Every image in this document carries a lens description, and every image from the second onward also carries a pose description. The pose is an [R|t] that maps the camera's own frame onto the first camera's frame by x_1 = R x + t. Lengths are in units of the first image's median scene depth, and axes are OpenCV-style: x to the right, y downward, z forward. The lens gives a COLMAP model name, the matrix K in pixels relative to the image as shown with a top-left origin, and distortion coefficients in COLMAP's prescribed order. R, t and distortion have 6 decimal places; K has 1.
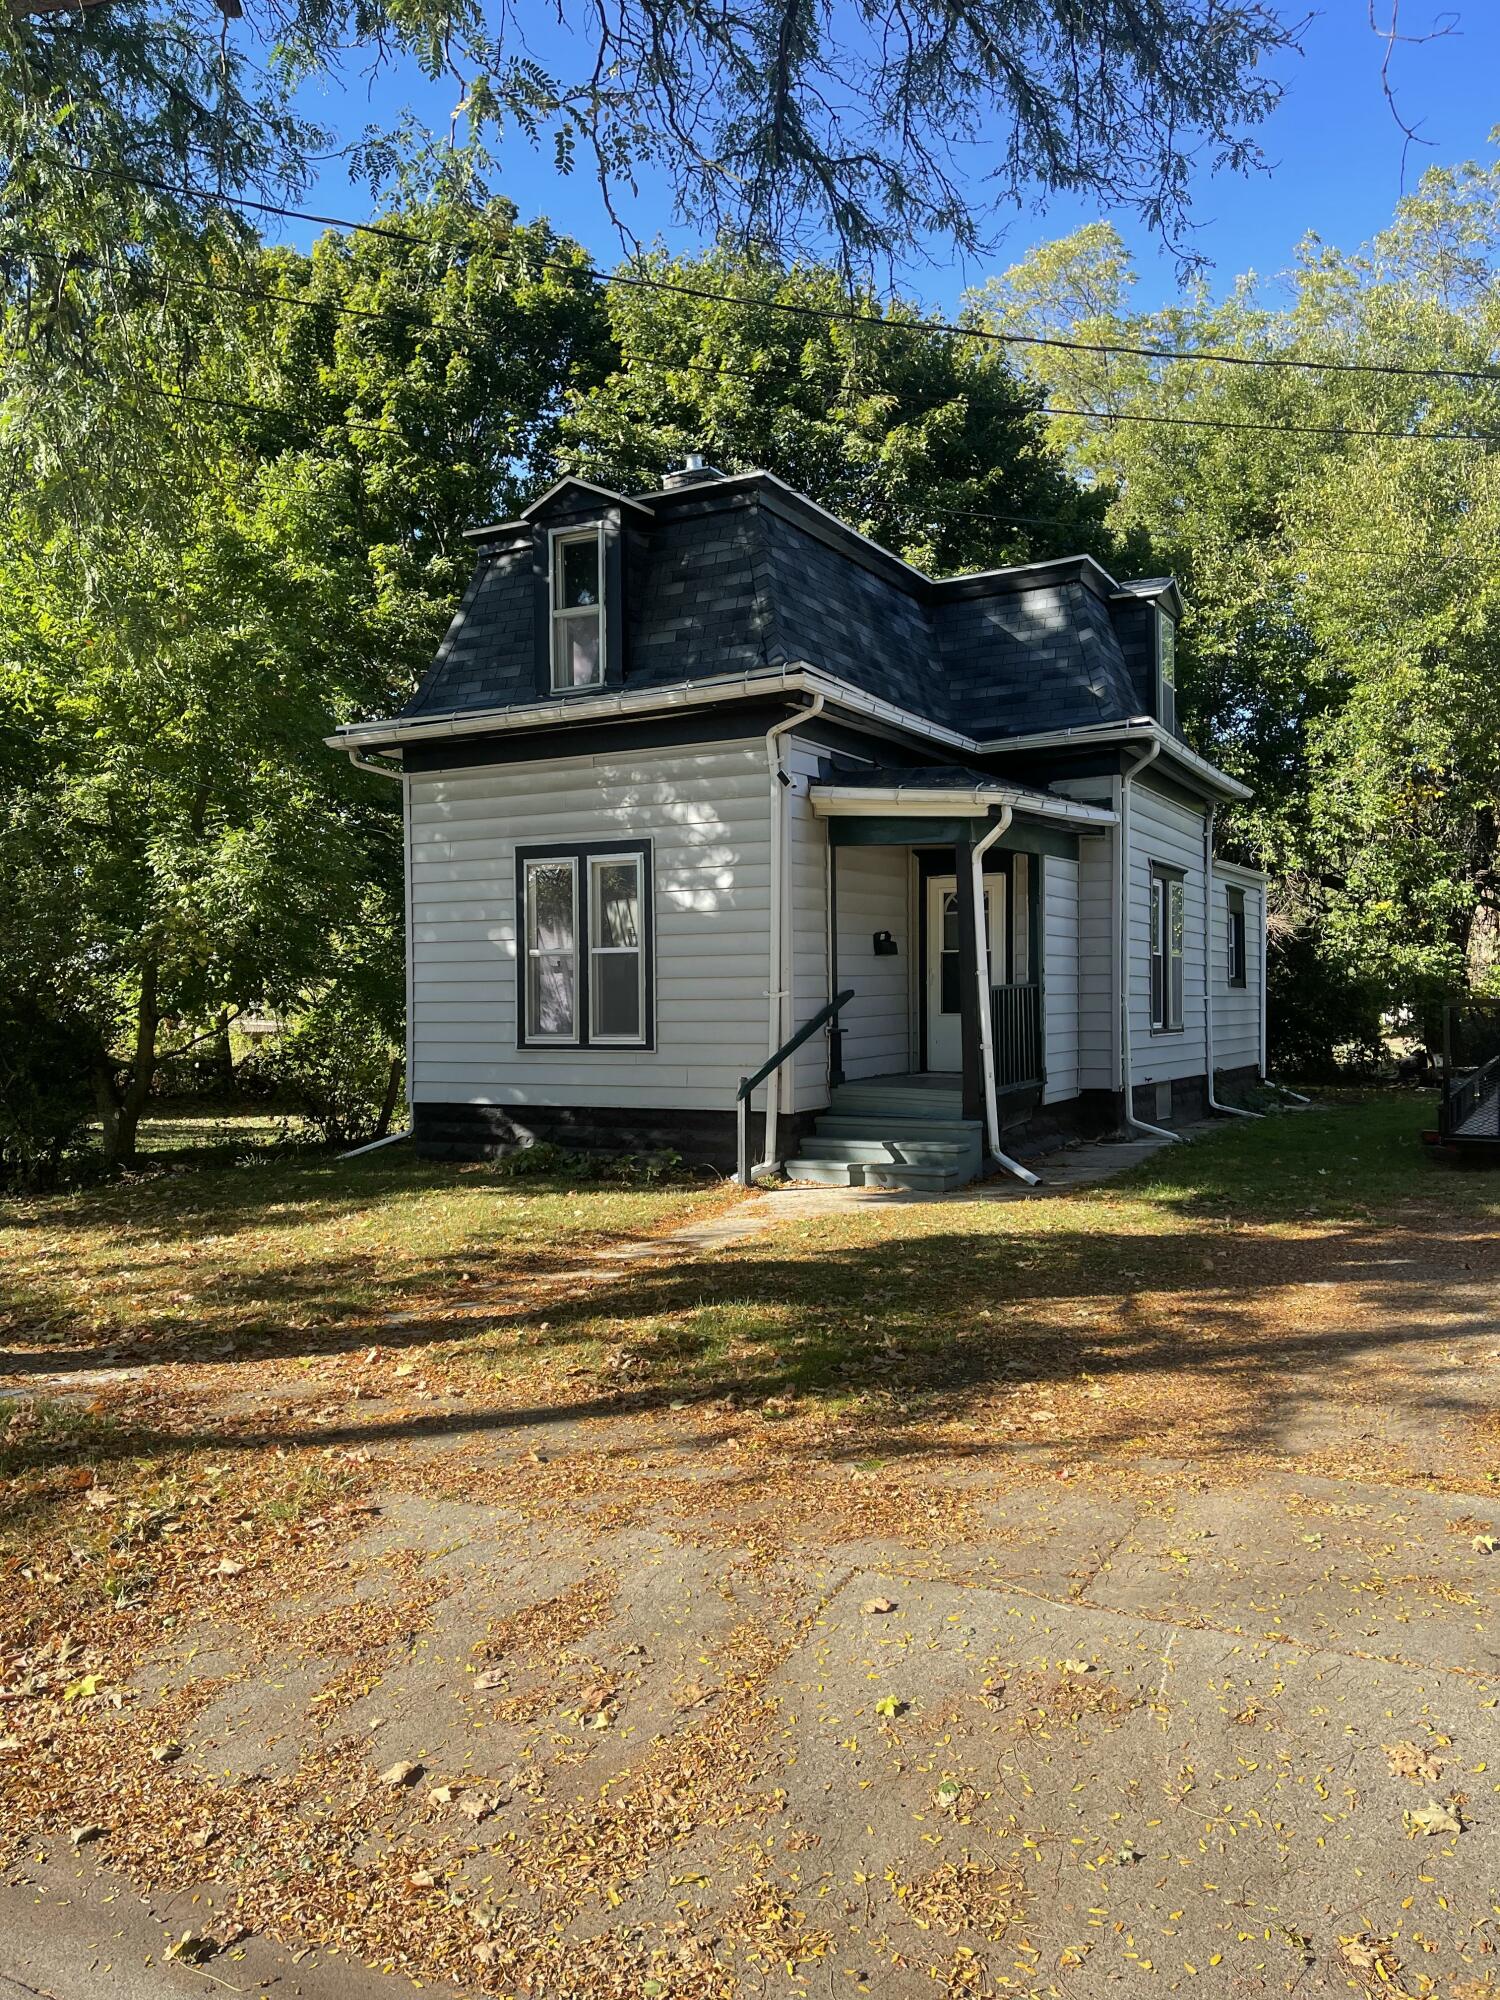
lens RADIAL K [[1483.1, 0, 741.2], [0, 1483.1, 1008.8], [0, 0, 1]] dist [0.065722, -0.089063]
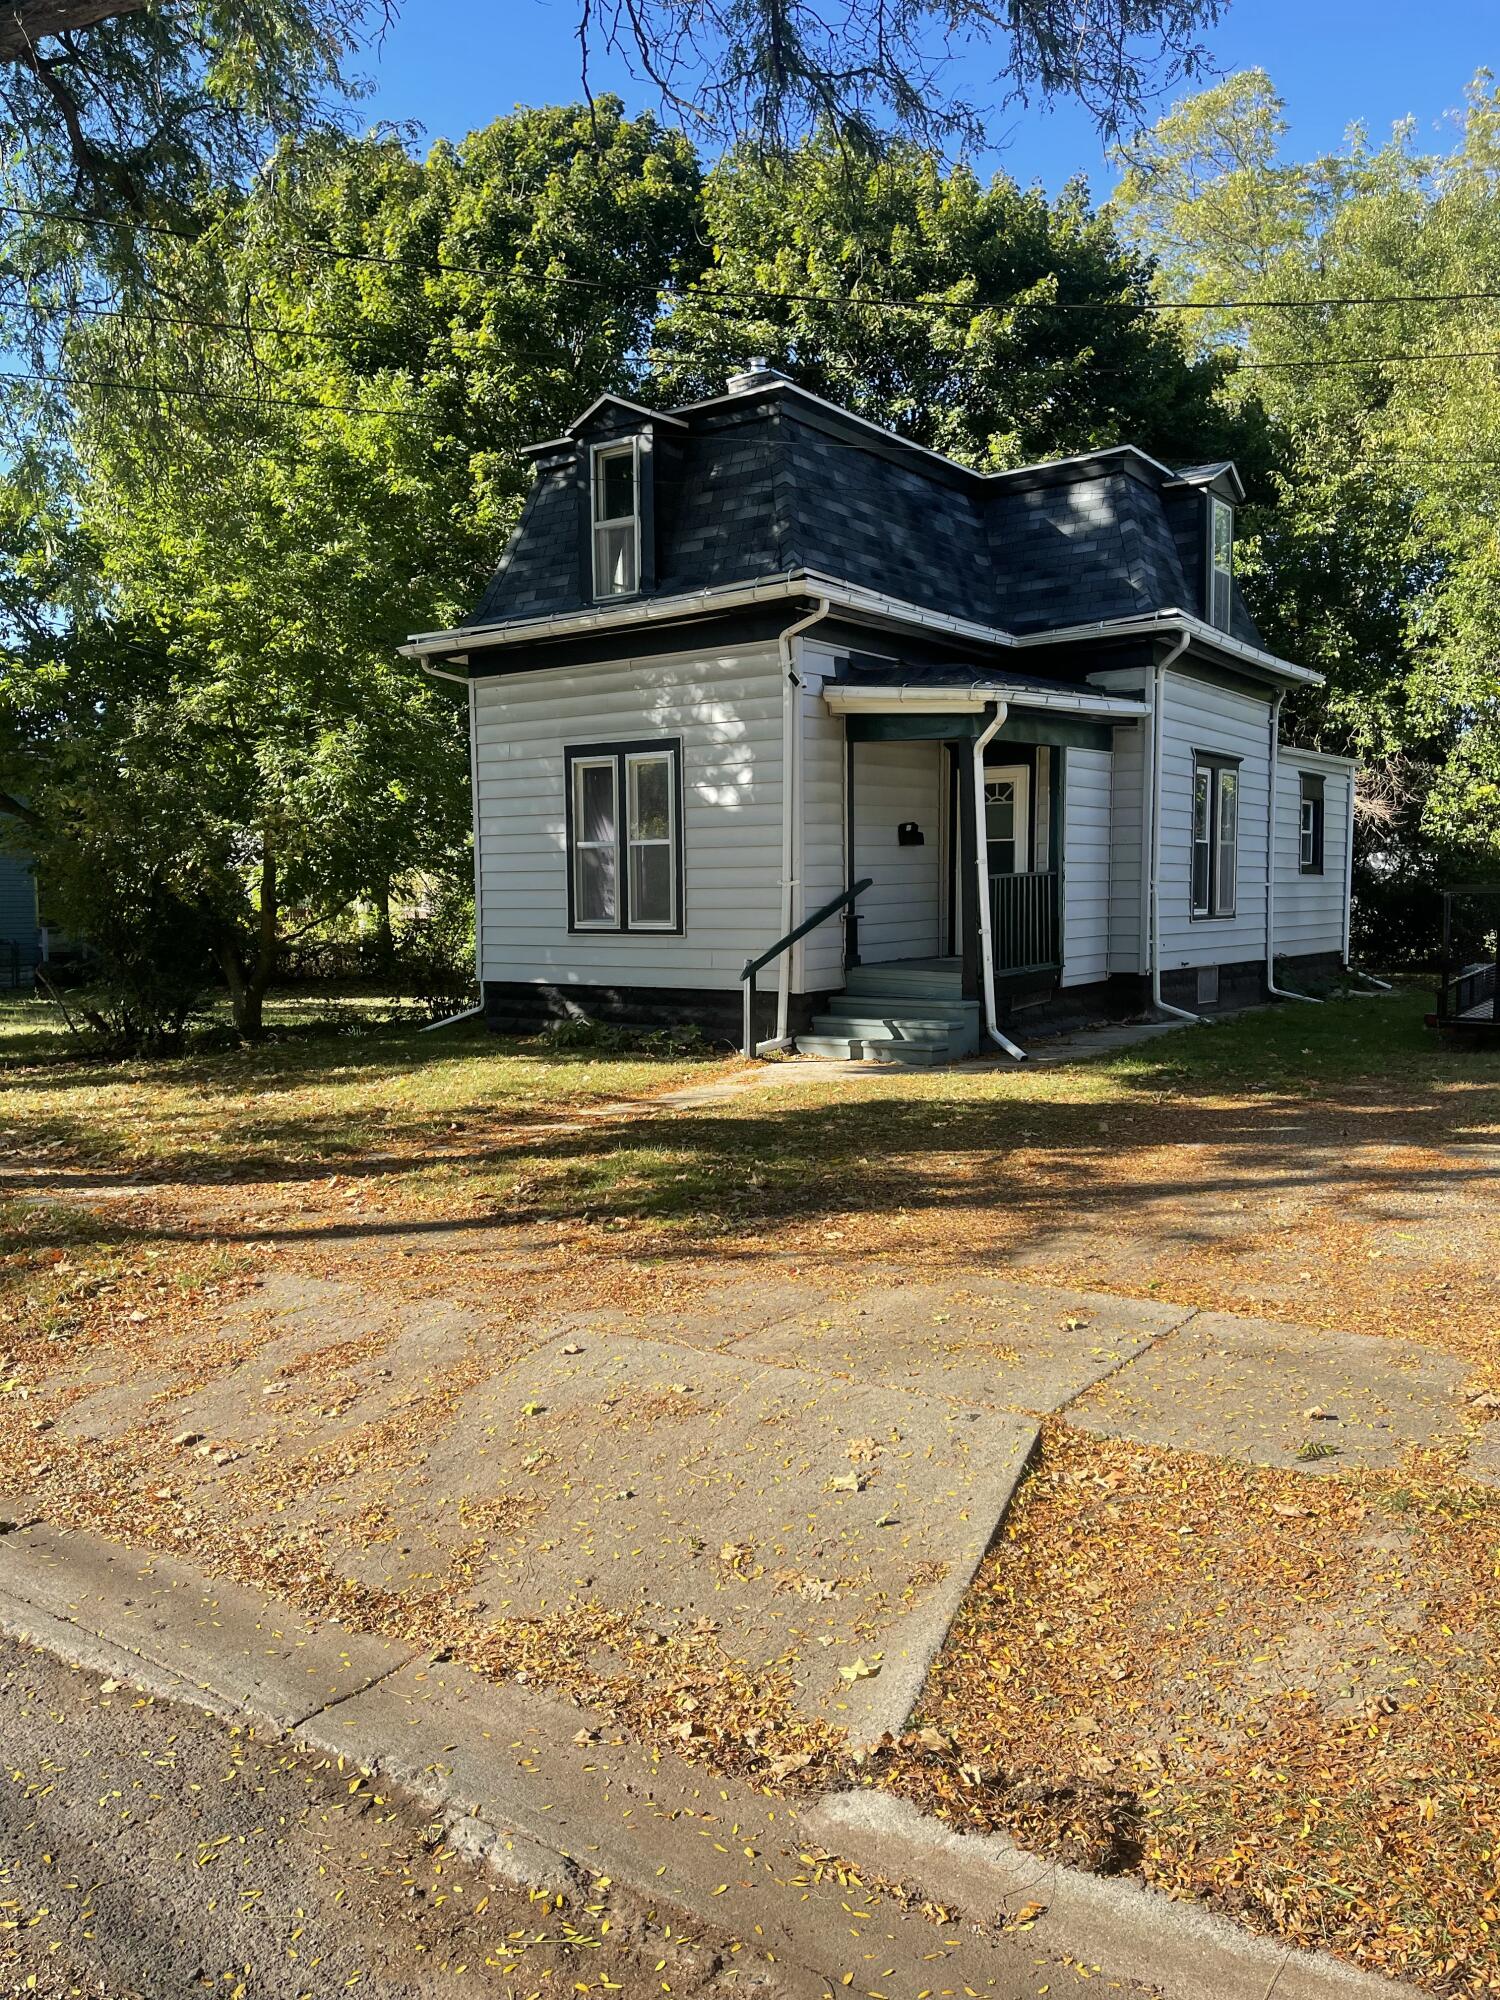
lens RADIAL K [[1483.1, 0, 741.2], [0, 1483.1, 1008.8], [0, 0, 1]] dist [0.065722, -0.089063]
pose [[0.992273, 0.009074, -0.123745, 0.119659], [0.000258, 0.997169, 0.075189, 0.000433], [0.124076, -0.074640, 0.989461, -0.076739]]
